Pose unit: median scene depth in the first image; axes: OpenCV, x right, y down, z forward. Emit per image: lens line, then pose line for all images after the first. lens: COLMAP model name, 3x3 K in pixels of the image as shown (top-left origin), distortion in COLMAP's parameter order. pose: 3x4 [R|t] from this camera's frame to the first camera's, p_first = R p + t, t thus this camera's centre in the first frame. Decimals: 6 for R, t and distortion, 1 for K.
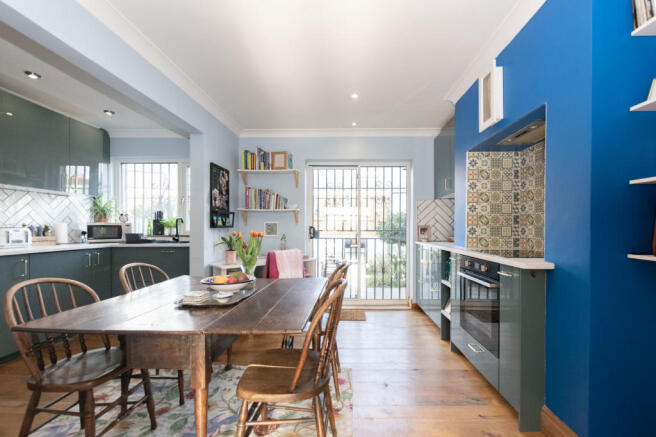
lens RADIAL K [[292.8, 0, 343.7], [0, 292.8, 229.5], [0, 0, 1]] dist [0.009670, -0.003106]
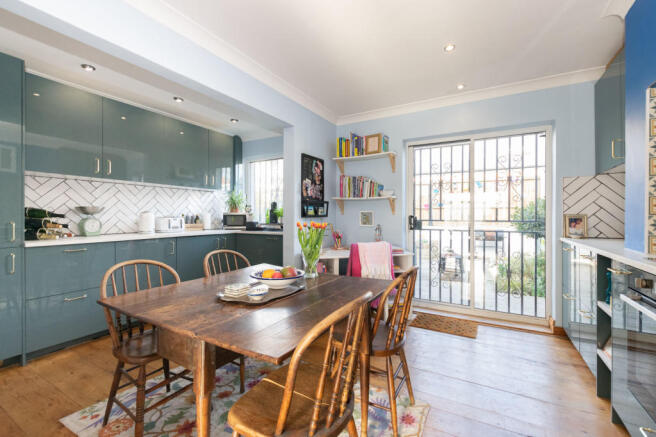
lens RADIAL K [[292.8, 0, 329.6], [0, 292.8, 215.7], [0, 0, 1]] dist [0.009670, -0.003106]
pose [[0.877281, 0.000404, -0.479978, 0.105458], [-0.003663, 0.999976, -0.005852, -0.005014], [0.479964, 0.006892, 0.877261, 0.132753]]
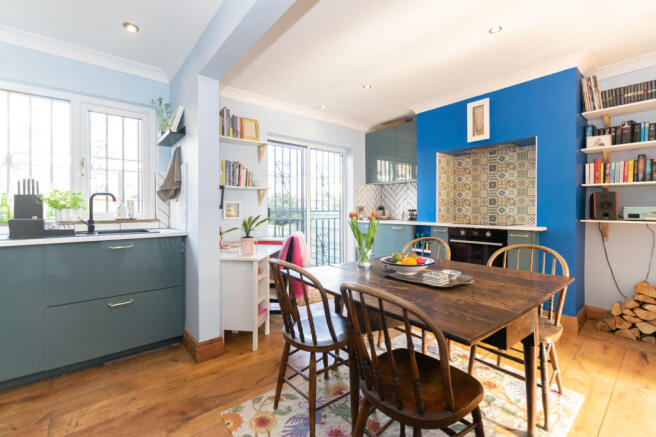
lens RADIAL K [[292.8, 0, 321.7], [0, 292.8, 210.9], [0, 0, 1]] dist [0.009670, -0.003106]
pose [[0.751062, -0.007789, 0.660186, -0.642882], [0.009132, 0.999957, 0.001408, 0.002021], [-0.660168, 0.004972, 0.751101, 0.232355]]
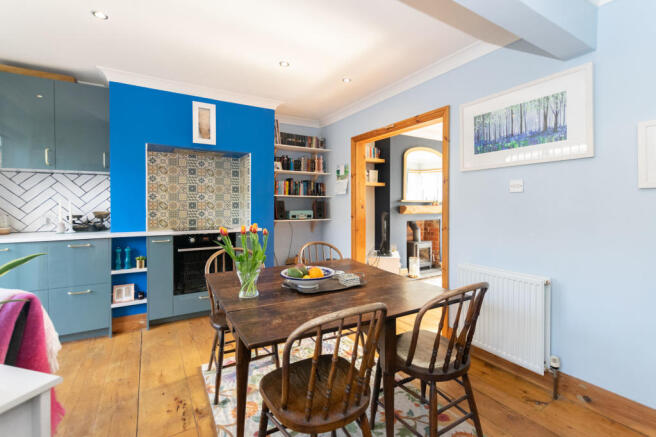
lens RADIAL K [[292.8, 0, 324.6], [0, 292.8, 204.6], [0, 0, 1]] dist [0.009670, -0.003106]
pose [[-0.545018, -0.001000, 0.838424, -0.619879], [0.005201, 0.999976, 0.004574, -0.026798], [-0.838408, 0.006853, -0.545000, 0.751163]]
